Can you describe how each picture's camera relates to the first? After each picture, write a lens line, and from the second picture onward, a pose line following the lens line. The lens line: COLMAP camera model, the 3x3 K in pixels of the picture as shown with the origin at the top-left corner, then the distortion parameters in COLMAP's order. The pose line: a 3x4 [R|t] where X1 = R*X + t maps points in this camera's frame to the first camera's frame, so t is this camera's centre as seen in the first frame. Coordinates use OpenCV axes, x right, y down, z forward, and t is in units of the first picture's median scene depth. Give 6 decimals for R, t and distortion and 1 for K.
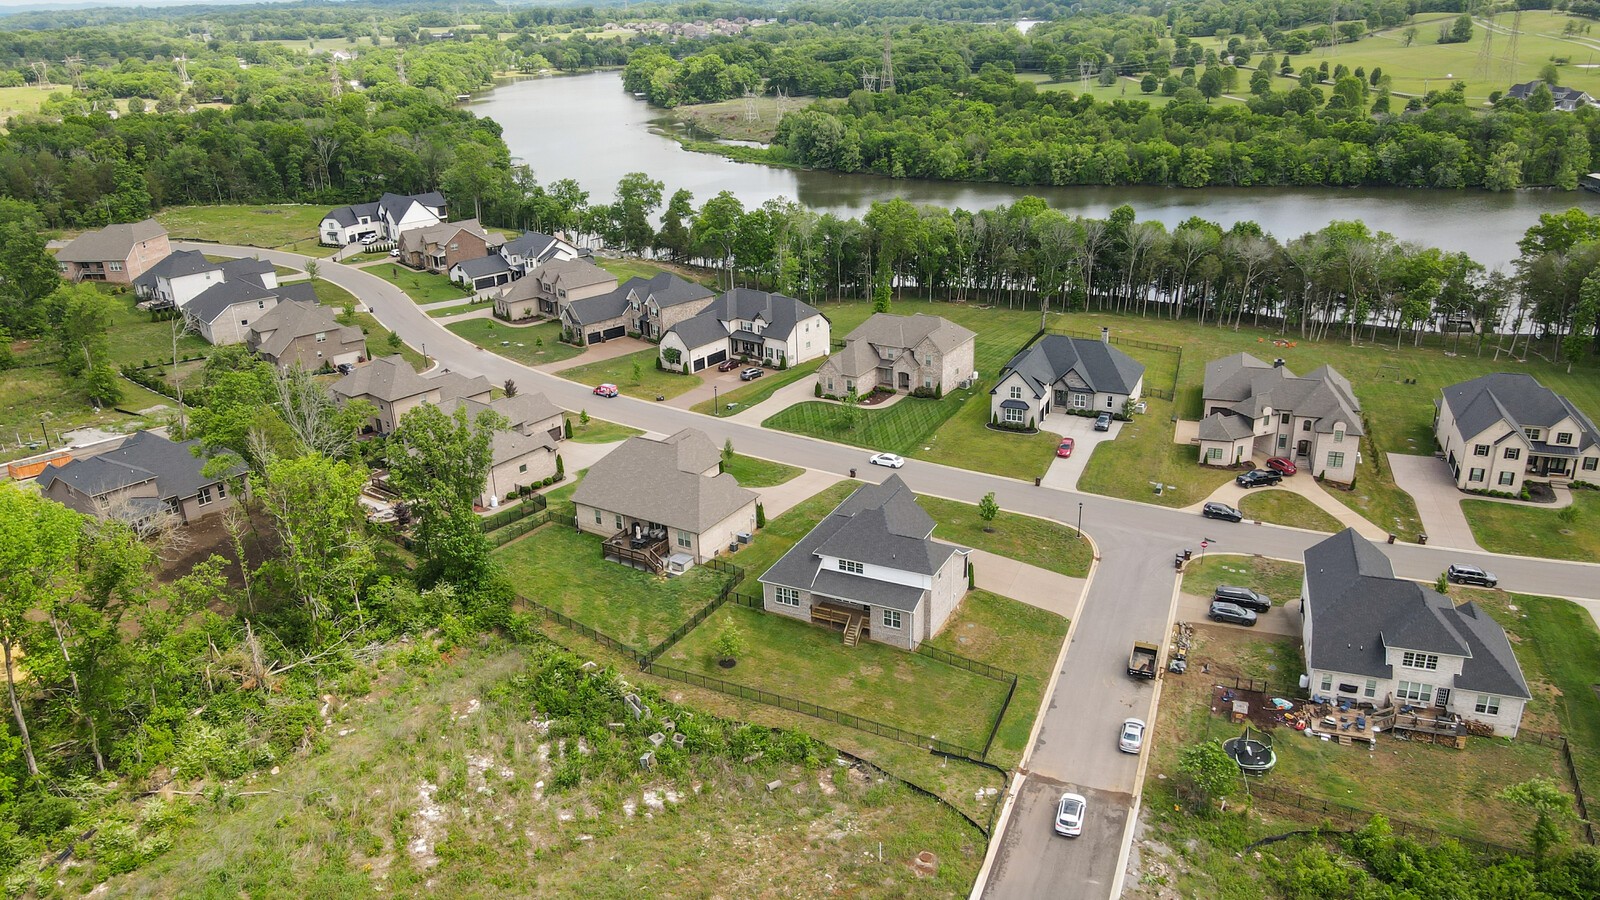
lens RADIAL K [[1185.5, 0, 794.6], [0, 1185.5, 450.4], [0, 0, 1]] dist [0.002877, 0.021432]
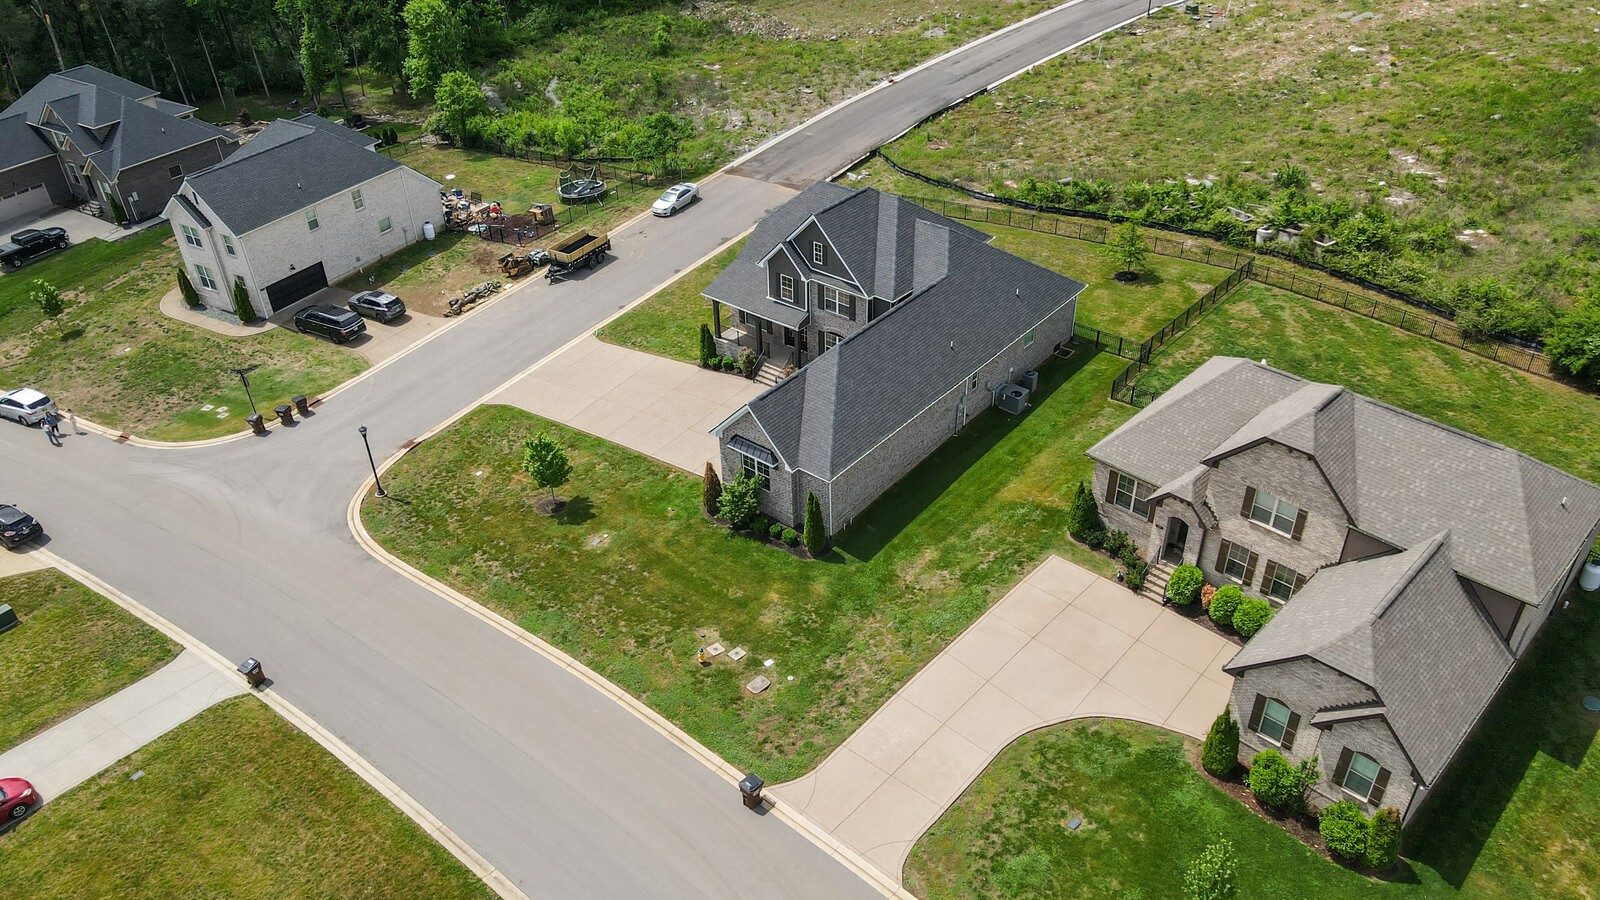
lens RADIAL K [[1189.0, 0, 792.4], [0, 1189.0, 454.2], [0, 0, 1]] dist [-0.017520, 0.057756]
pose [[-0.972496, -0.077423, 0.219677, -0.015102], [0.140430, 0.557552, 0.818178, -0.209475], [-0.185827, 0.826524, -0.531344, 0.847089]]
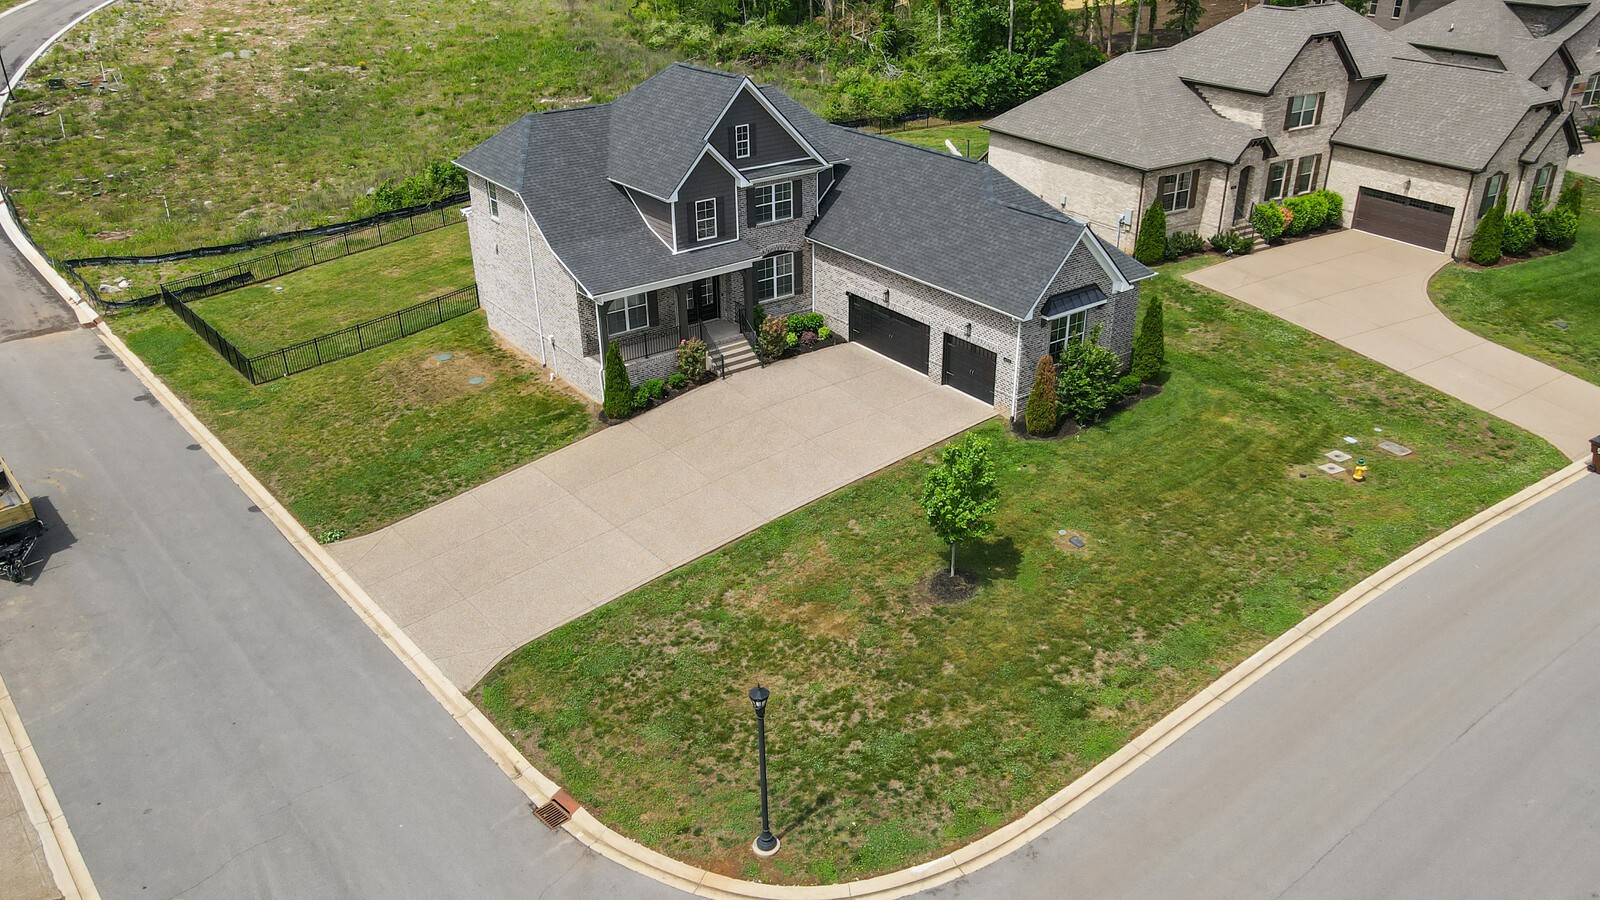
lens RADIAL K [[1185.5, 0, 794.6], [0, 1185.5, 450.4], [0, 0, 1]] dist [0.002877, 0.021432]
pose [[-0.460761, 0.433619, -0.774386, 0.251061], [-0.299576, 0.745330, 0.595598, -0.063025], [0.835436, 0.506416, -0.213517, 0.710411]]
